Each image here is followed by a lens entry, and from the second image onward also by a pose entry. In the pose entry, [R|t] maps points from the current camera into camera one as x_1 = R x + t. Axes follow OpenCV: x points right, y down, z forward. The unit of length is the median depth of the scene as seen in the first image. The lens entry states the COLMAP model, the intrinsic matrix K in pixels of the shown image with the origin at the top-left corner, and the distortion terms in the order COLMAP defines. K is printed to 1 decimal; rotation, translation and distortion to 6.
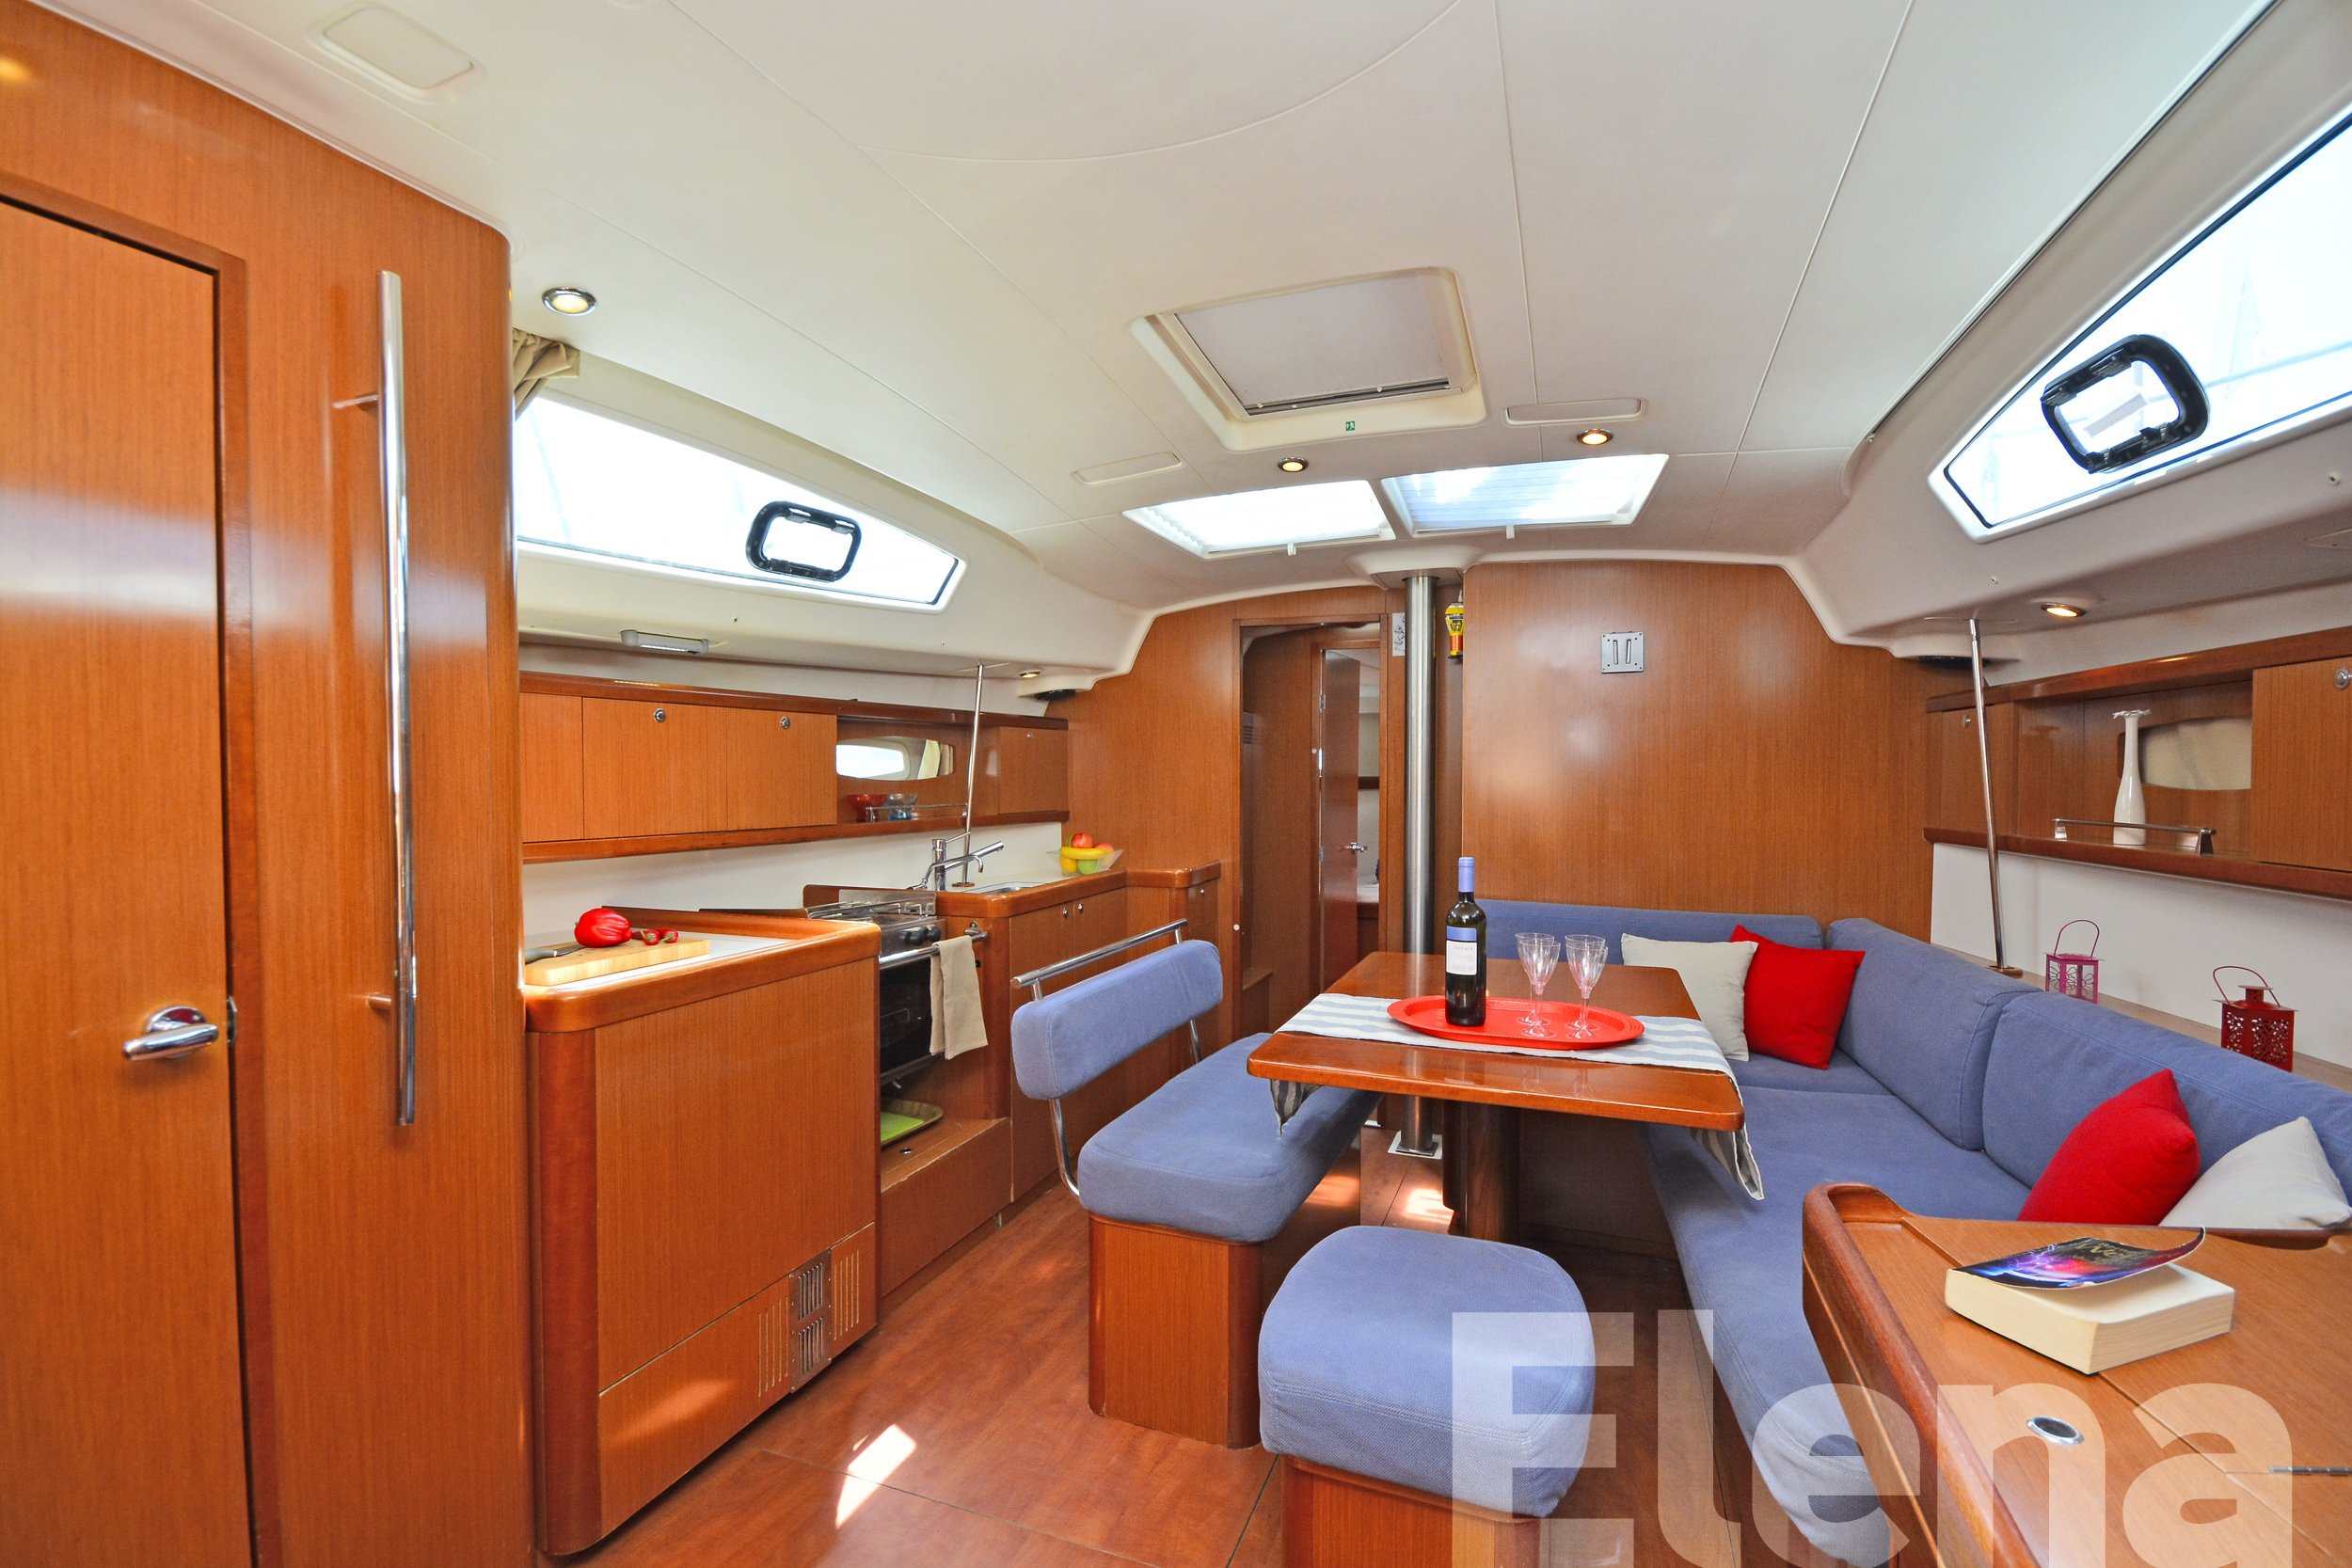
lens RADIAL K [[1032.8, 0, 1216.6], [0, 1032.8, 793.0], [0, 0, 1]] dist [0.011995, -0.013564]
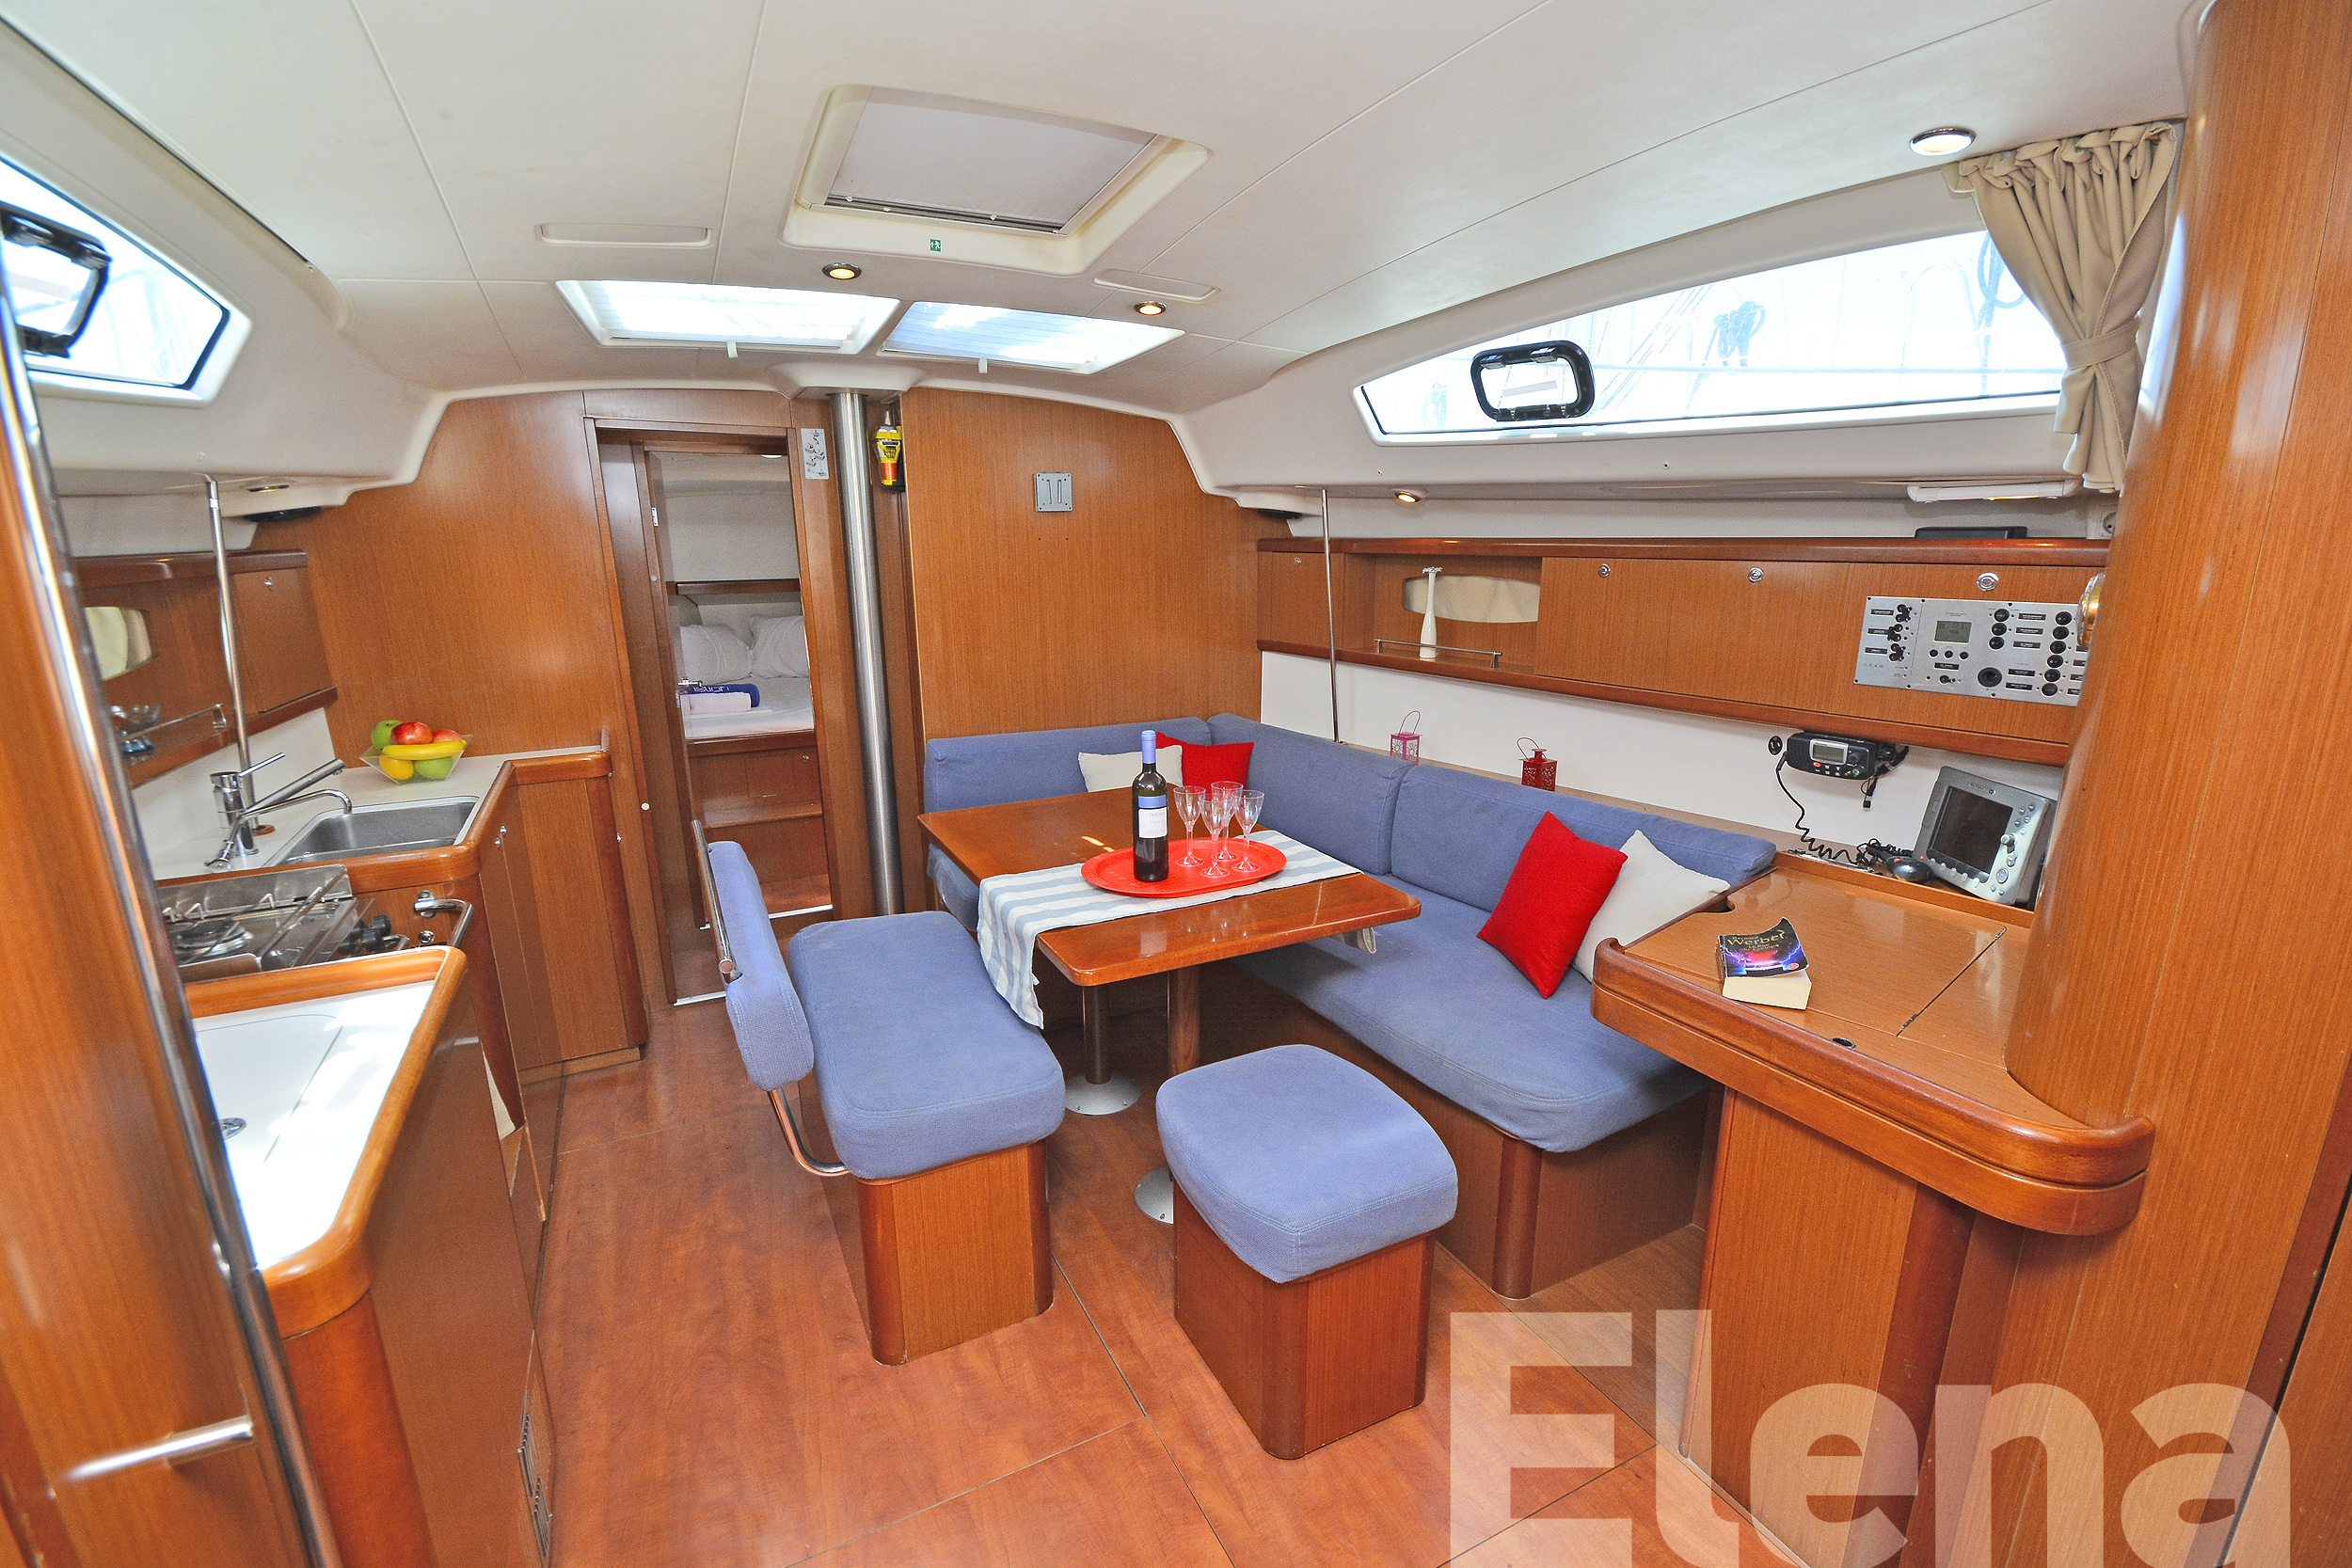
lens RADIAL K [[1013.0, 0, 1176.0], [0, 1013.0, 784.0], [0, 0, 1]] dist [0.000743, 0.000487]
pose [[0.676845, -0.183488, 0.712890, -0.420903], [0.018316, 0.972334, 0.232875, -0.109652], [-0.735897, -0.144563, 0.661481, 0.224045]]
